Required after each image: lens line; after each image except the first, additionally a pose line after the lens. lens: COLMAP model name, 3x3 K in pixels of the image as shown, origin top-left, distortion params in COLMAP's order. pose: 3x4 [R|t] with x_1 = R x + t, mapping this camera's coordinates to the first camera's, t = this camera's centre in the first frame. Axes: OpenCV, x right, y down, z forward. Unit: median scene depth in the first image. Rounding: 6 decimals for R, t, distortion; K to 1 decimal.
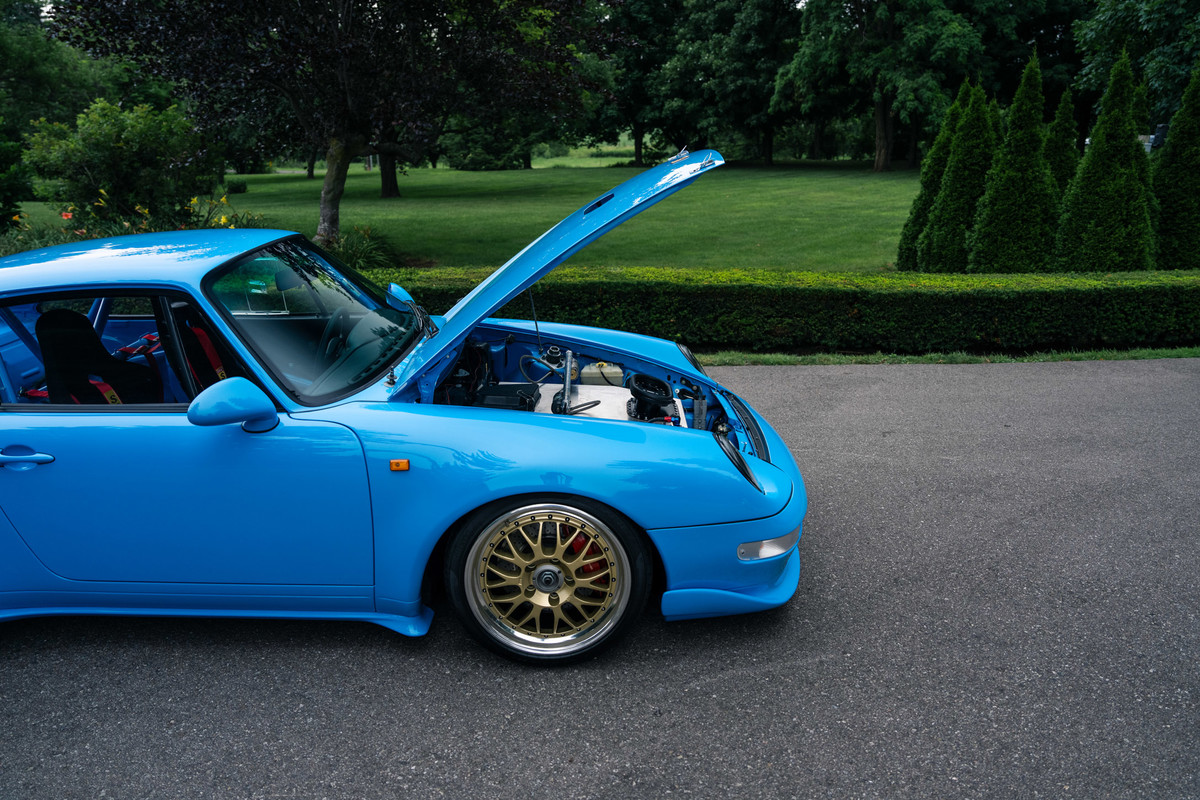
lens RADIAL K [[861.2, 0, 597.6], [0, 861.2, 388.5], [0, 0, 1]] dist [-0.072472, 0.033309]
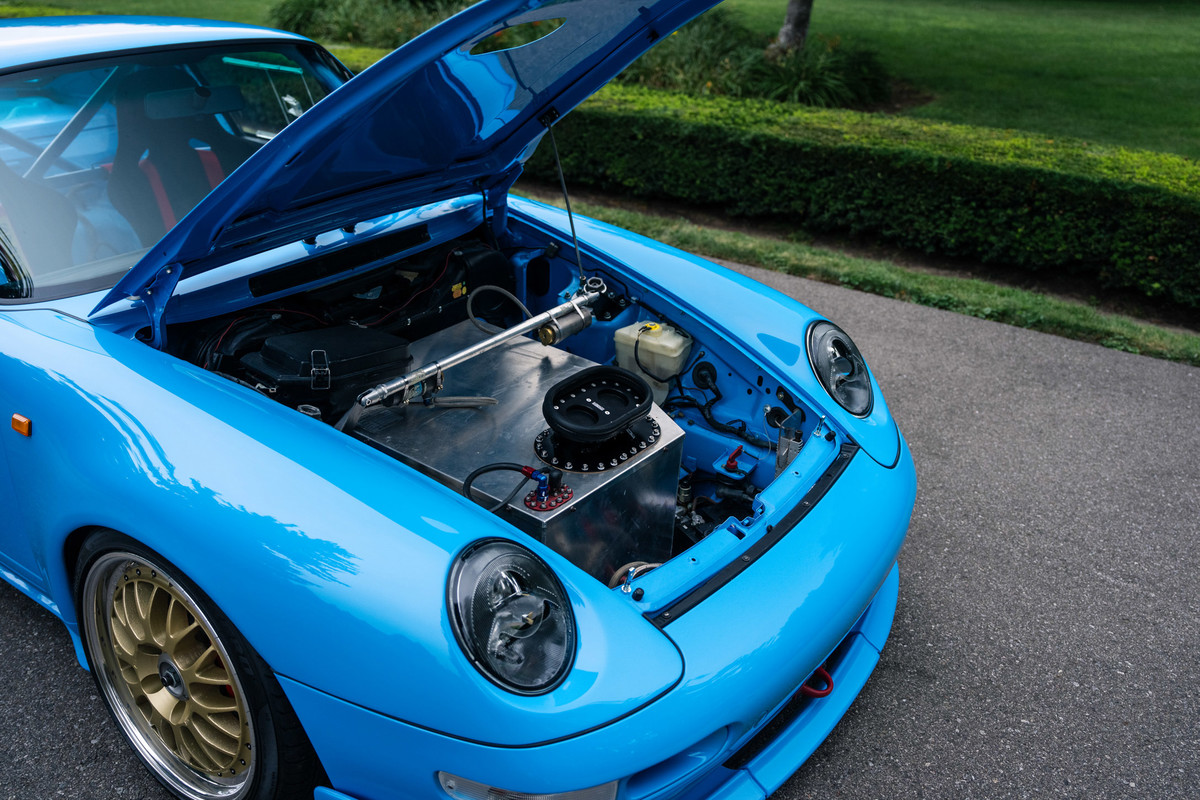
lens RADIAL K [[1070.1, 0, 592.9], [0, 1070.1, 389.7], [0, 0, 1]] dist [-0.020704, 0.044245]
pose [[0.797981, 0.266098, -0.540757, 0.055125], [-0.188037, 0.962387, 0.196093, -0.018073], [0.572597, -0.054796, 0.818004, 0.059558]]
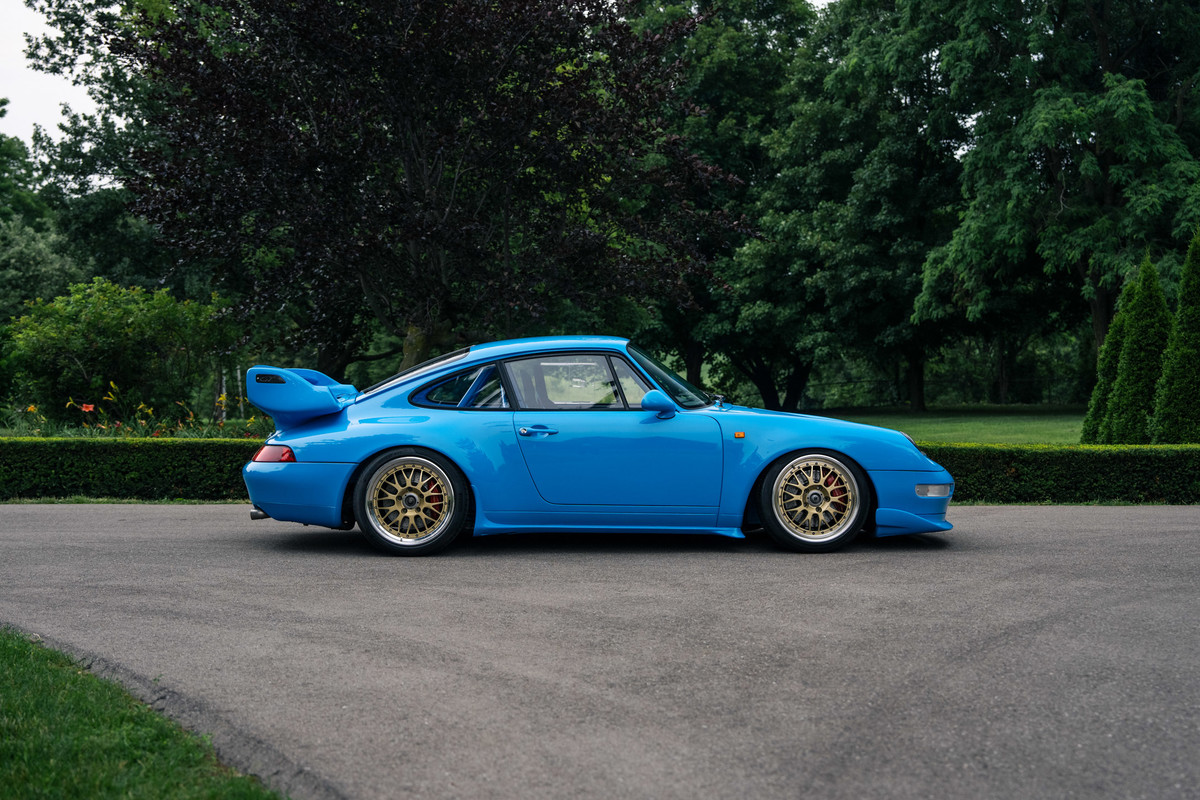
lens RADIAL K [[1701.2, 0, 593.2], [0, 1701.2, 394.0], [0, 0, 1]] dist [0.132742, 0.000000]
pose [[0.999992, 0.001907, 0.003554, -0.058587], [-0.000856, 0.961449, -0.274980, 0.108070], [-0.003941, 0.274975, 0.961443, -0.279279]]
